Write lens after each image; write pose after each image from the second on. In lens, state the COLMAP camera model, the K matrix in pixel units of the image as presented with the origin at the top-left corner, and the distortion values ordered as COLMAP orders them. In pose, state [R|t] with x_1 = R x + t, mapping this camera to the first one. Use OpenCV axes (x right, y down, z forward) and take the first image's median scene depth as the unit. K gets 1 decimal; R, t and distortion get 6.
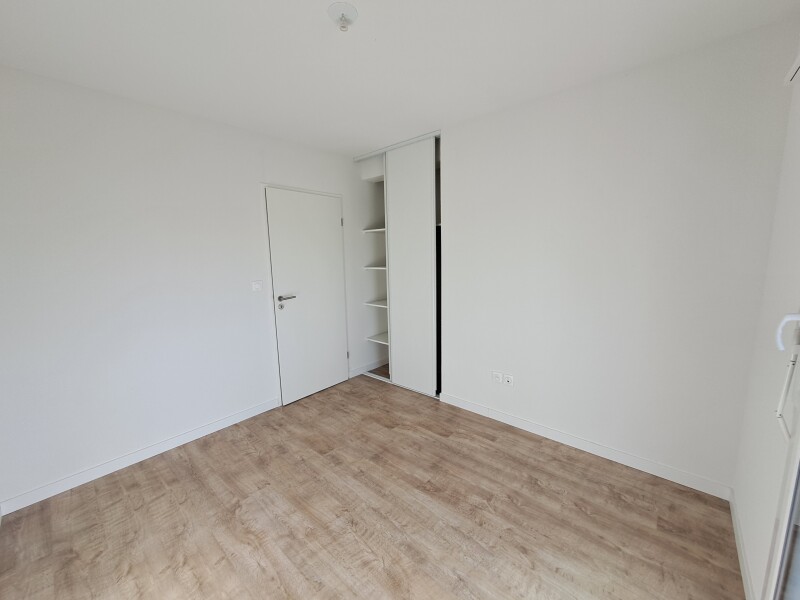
lens RADIAL K [[319.0, 0, 400.5], [0, 319.0, 305.5], [0, 0, 1]] dist [-0.003213, 0.001271]
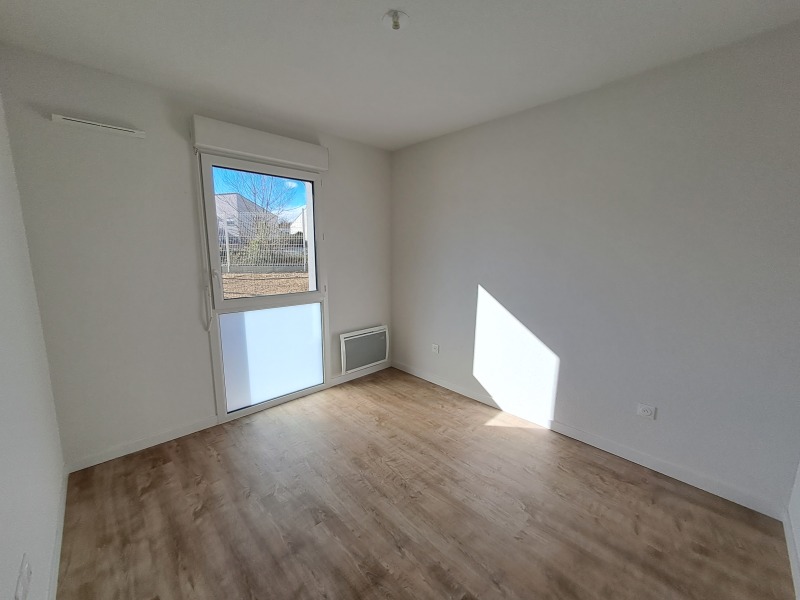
lens RADIAL K [[319.0, 0, 400.6], [0, 319.0, 304.1], [0, 0, 1]] dist [-0.003213, 0.001271]
pose [[-0.996451, 0.004059, 0.084075, -0.206683], [0.031473, 0.944354, 0.327423, -0.259544], [-0.078067, 0.328907, -0.941130, 1.644202]]
